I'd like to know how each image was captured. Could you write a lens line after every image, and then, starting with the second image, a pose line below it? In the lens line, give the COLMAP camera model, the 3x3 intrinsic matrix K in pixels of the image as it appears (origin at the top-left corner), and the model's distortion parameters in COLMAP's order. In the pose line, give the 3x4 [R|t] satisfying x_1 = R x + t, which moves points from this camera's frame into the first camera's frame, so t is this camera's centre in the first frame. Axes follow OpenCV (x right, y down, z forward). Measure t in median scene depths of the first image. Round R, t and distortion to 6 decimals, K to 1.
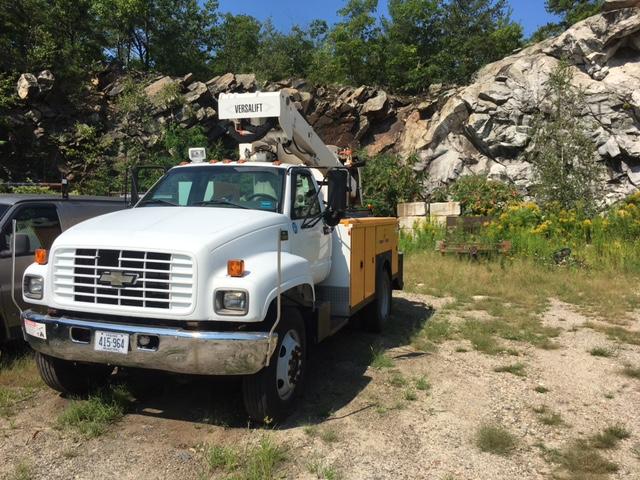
lens RADIAL K [[545.8, 0, 316.8], [0, 545.8, 237.6], [0, 0, 1]] dist [0.096048, -0.123830]
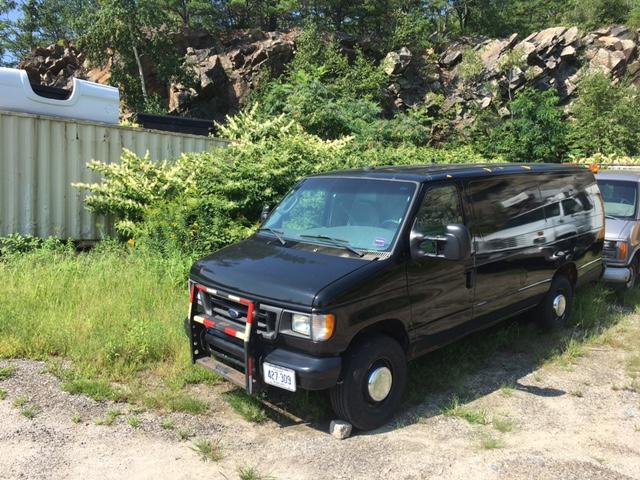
lens RADIAL K [[545.8, 0, 316.8], [0, 545.8, 237.6], [0, 0, 1]] dist [0.096048, -0.123830]
pose [[0.928233, 0.048116, -0.368874, -0.168020], [-0.013527, 0.995310, 0.095789, -0.009836], [0.371753, -0.083925, 0.924530, -0.135561]]
